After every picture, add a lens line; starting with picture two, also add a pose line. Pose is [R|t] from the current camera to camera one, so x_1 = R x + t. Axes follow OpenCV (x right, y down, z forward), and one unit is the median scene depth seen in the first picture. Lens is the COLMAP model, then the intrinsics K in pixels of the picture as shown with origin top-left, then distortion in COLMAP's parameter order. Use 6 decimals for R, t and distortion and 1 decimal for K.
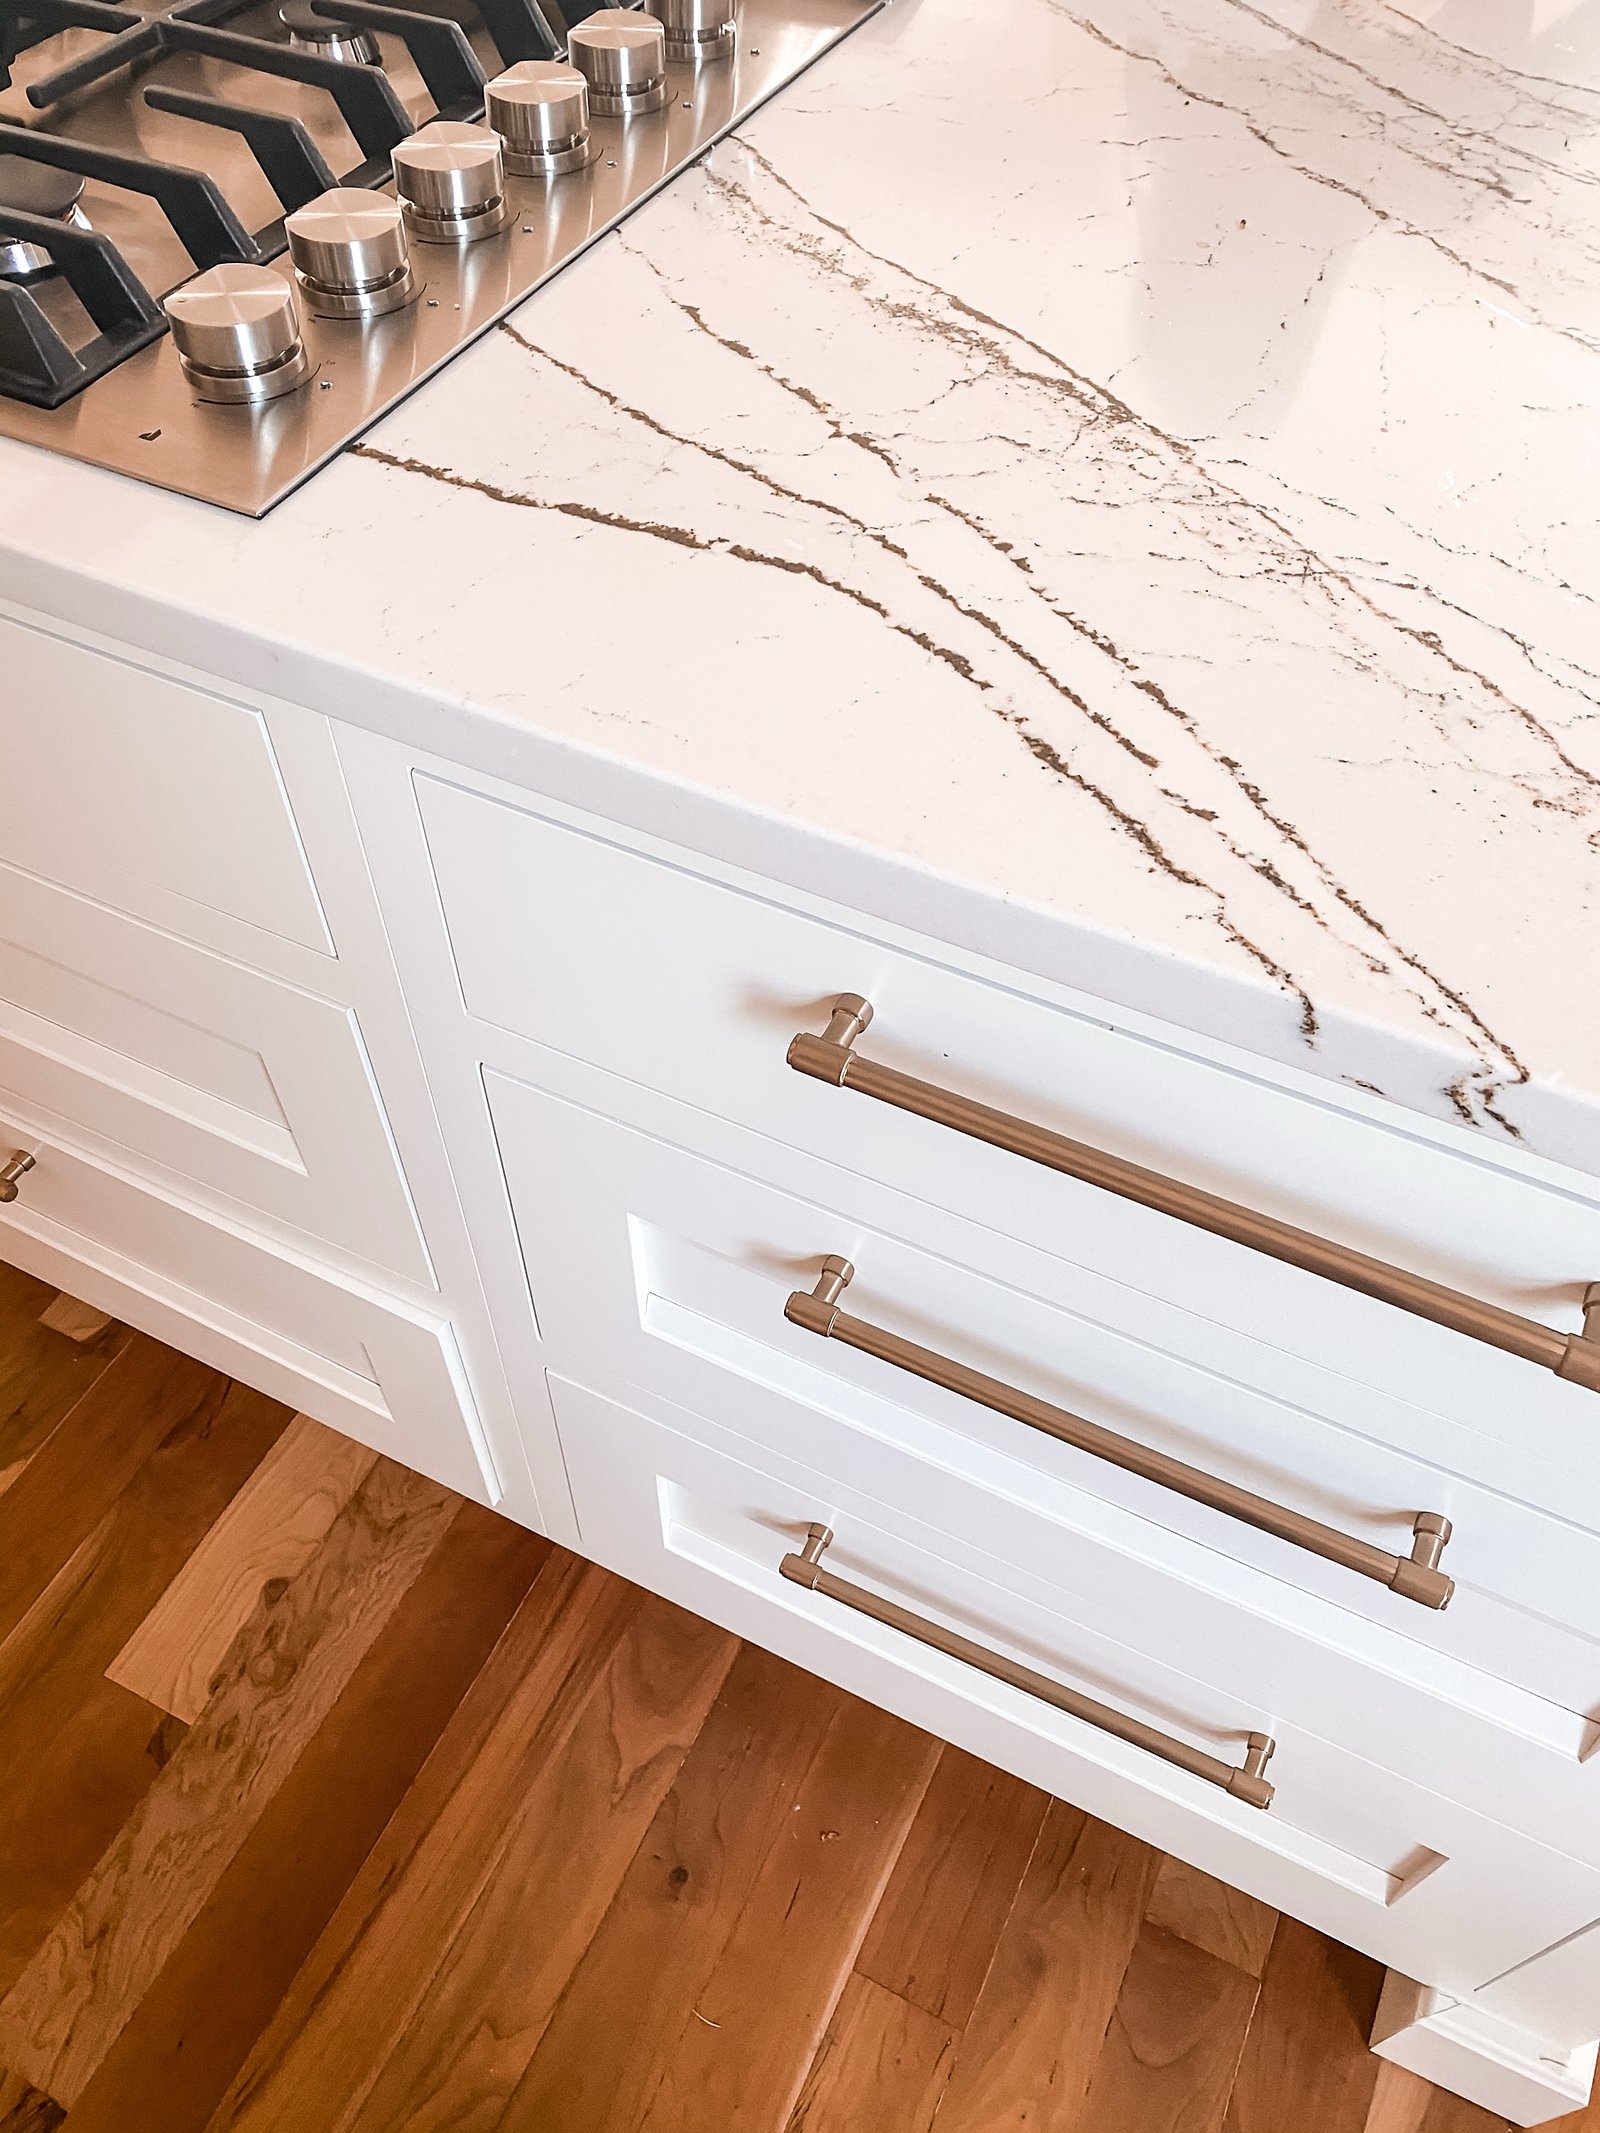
lens RADIAL K [[1650.4, 0, 800.0], [0, 1650.4, 1066.5], [0, 0, 1]] dist [0.000672, 0.004659]
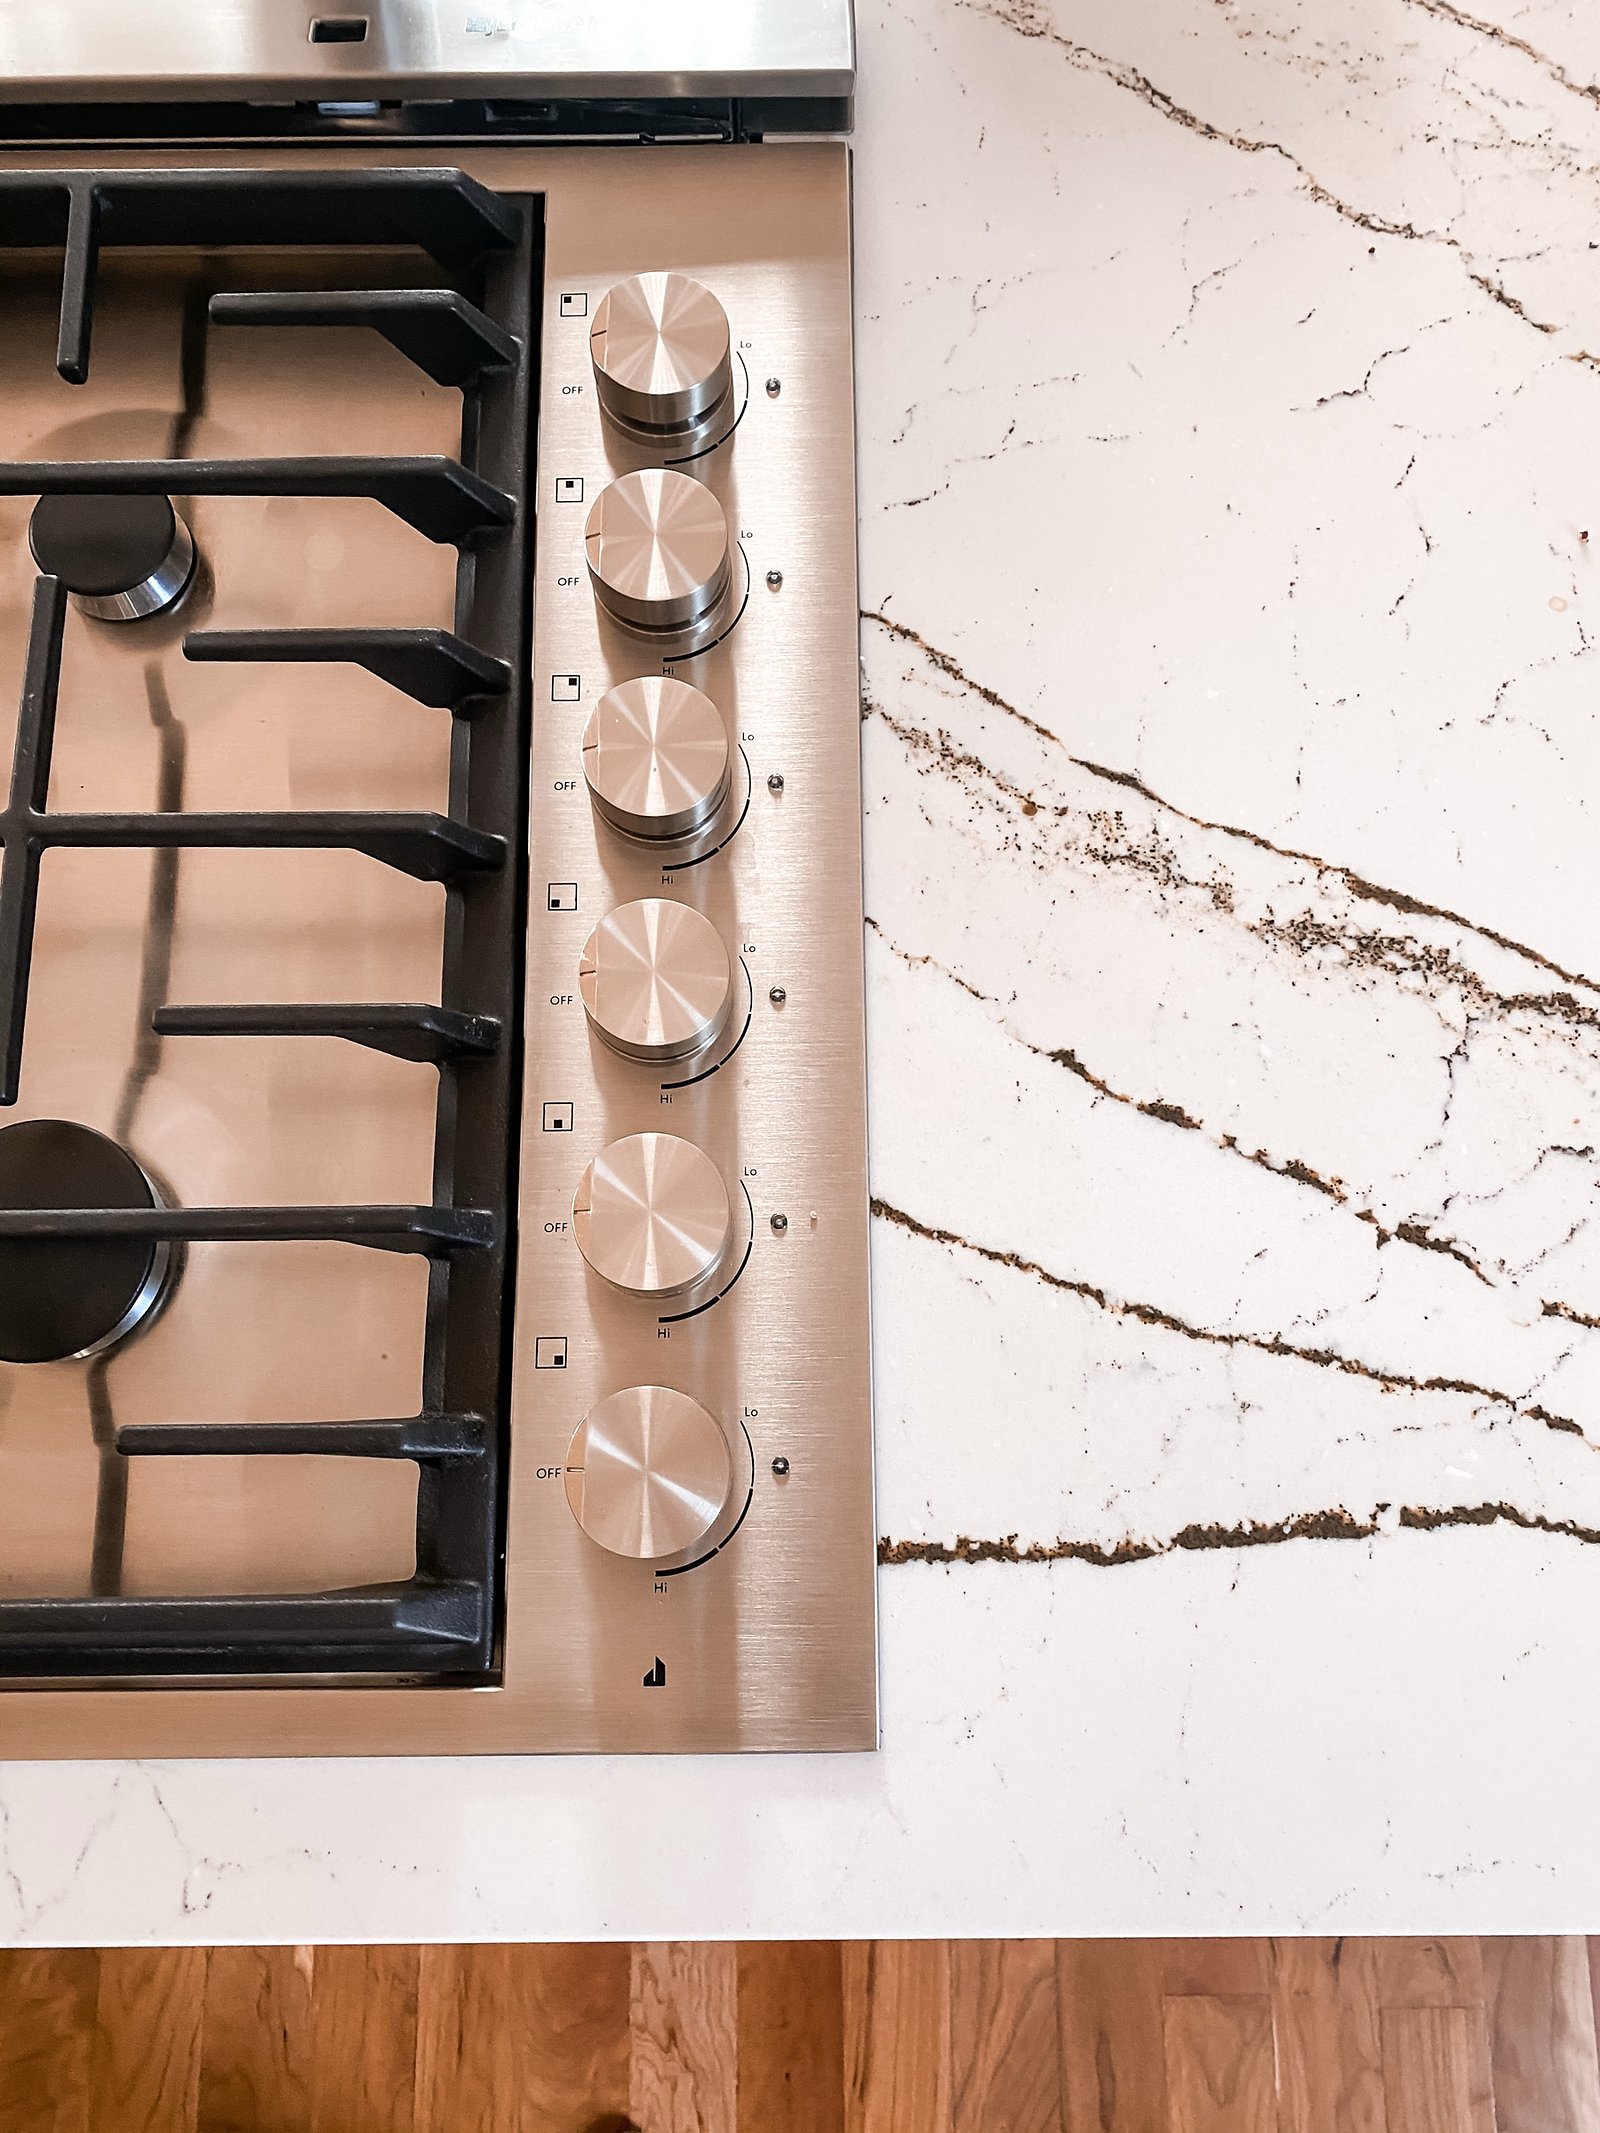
lens RADIAL K [[1646.4, 0, 783.8], [0, 1646.4, 1061.8], [0, 0, 1]] dist [0.007433, -0.004407]
pose [[0.894250, -0.440198, 0.080886, -0.256161], [0.361109, 0.816394, 0.450667, -0.883290], [-0.264417, -0.373800, 0.889020, 0.373588]]
